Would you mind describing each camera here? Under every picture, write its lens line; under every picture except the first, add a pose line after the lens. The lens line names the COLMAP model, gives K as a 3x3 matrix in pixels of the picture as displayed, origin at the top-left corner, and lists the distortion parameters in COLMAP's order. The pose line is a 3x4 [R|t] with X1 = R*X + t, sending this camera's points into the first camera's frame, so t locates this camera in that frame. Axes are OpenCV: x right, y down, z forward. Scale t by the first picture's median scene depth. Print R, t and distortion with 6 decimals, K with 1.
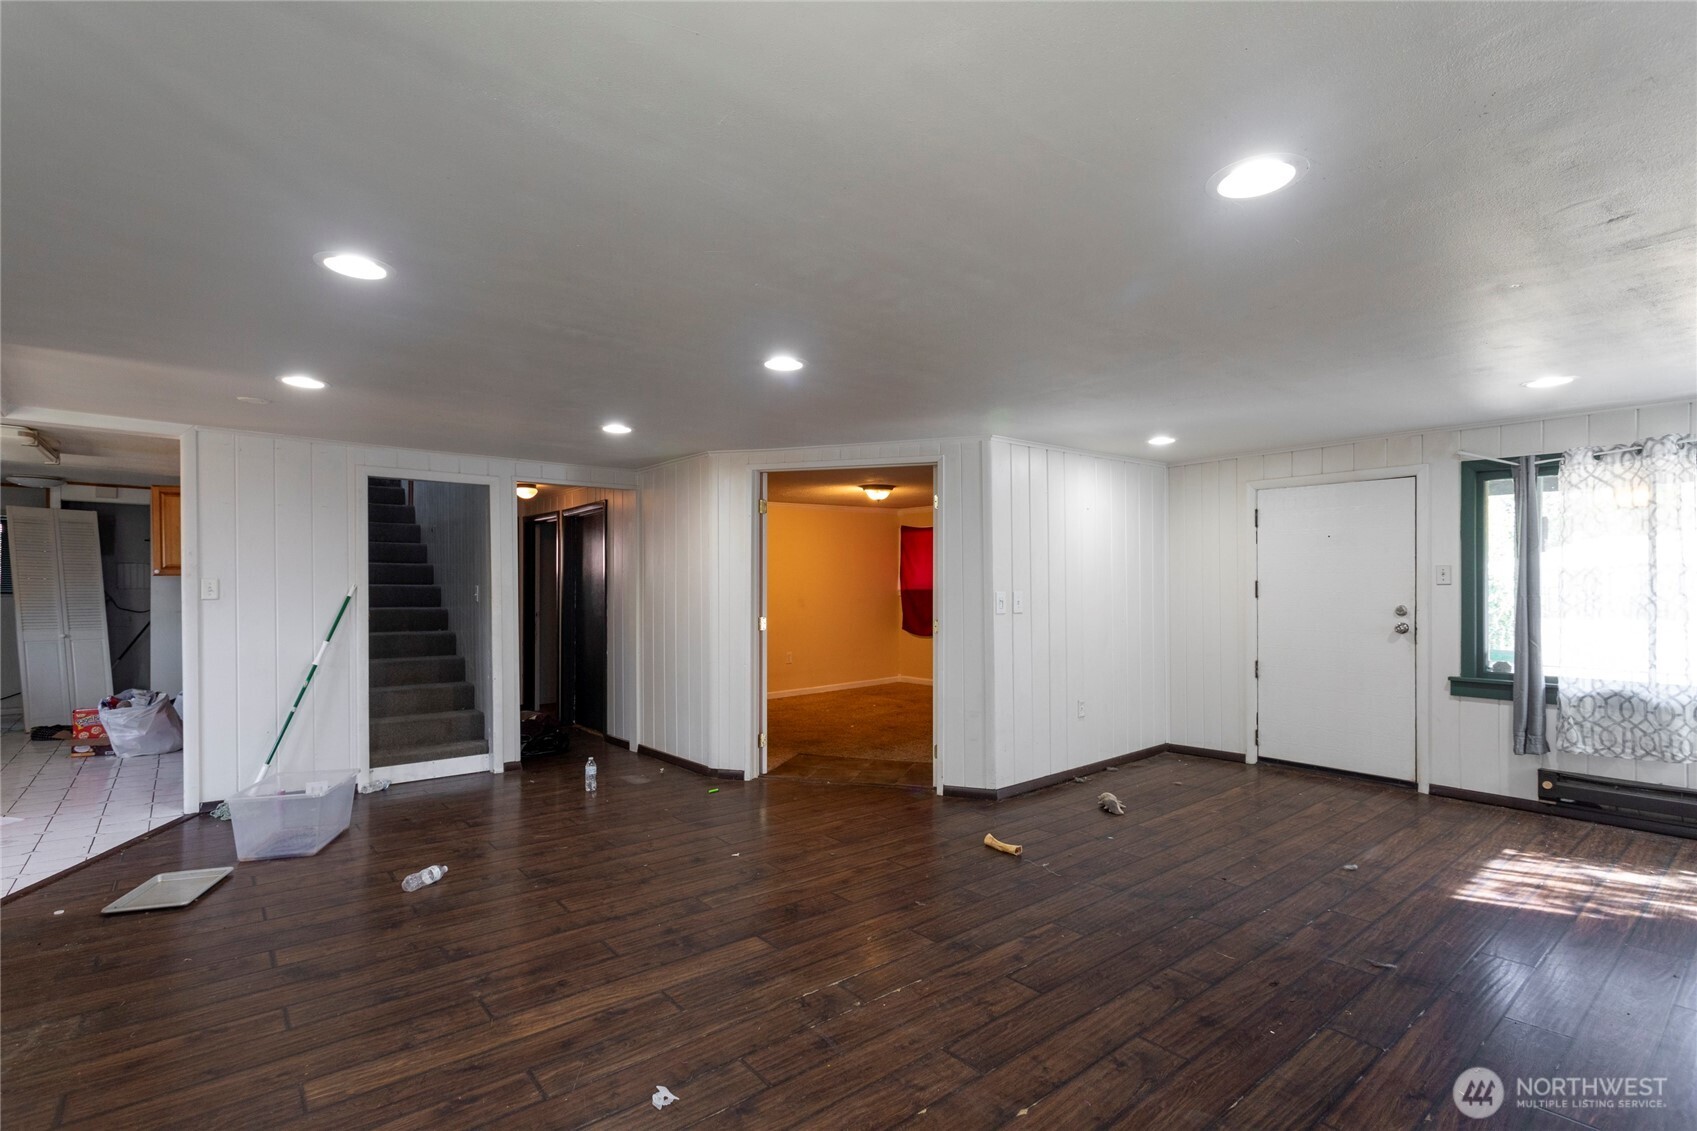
lens RADIAL K [[824.5, 0, 844.9], [0, 824.5, 544.1], [0, 0, 1]] dist [-0.001077, 0.000128]
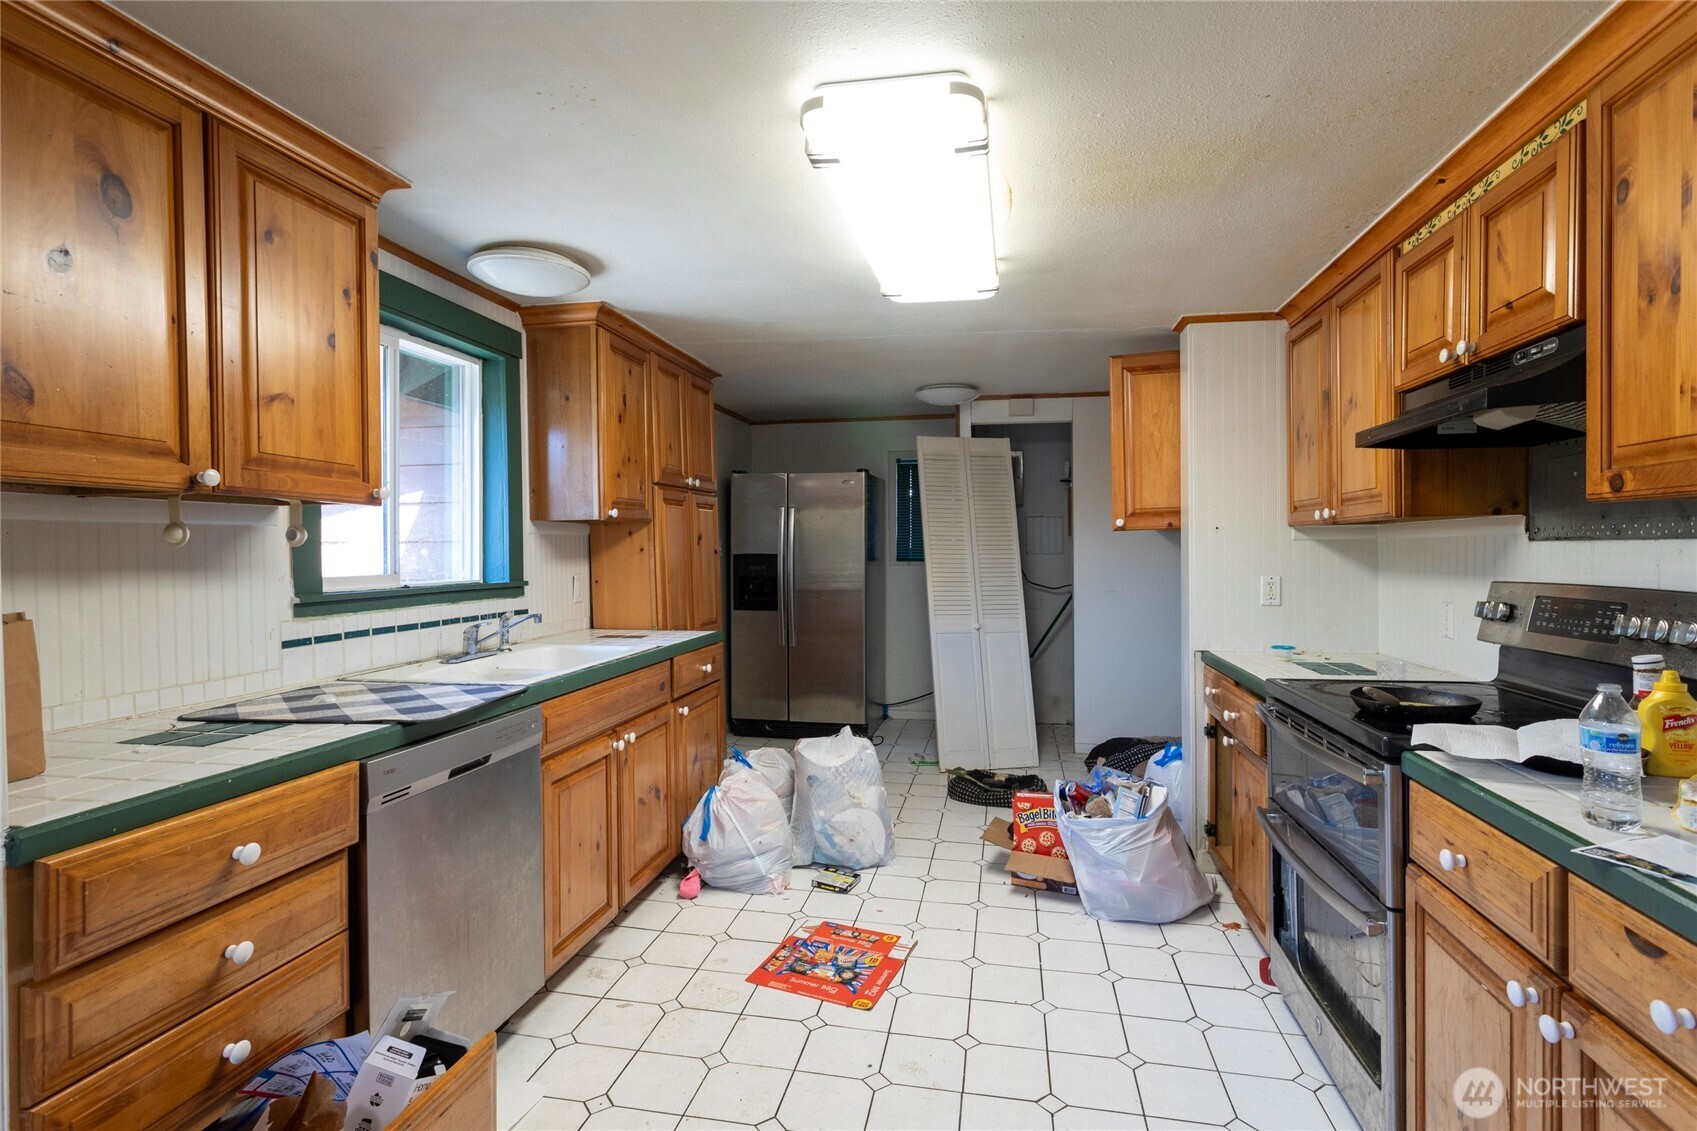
lens RADIAL K [[824.5, 0, 844.9], [0, 824.5, 544.1], [0, 0, 1]] dist [-0.001077, 0.000128]
pose [[0.620864, 0.004817, -0.783903, -0.485105], [0.039691, 0.998505, 0.037571, 0.018828], [0.782912, -0.054440, 0.619745, 0.492733]]
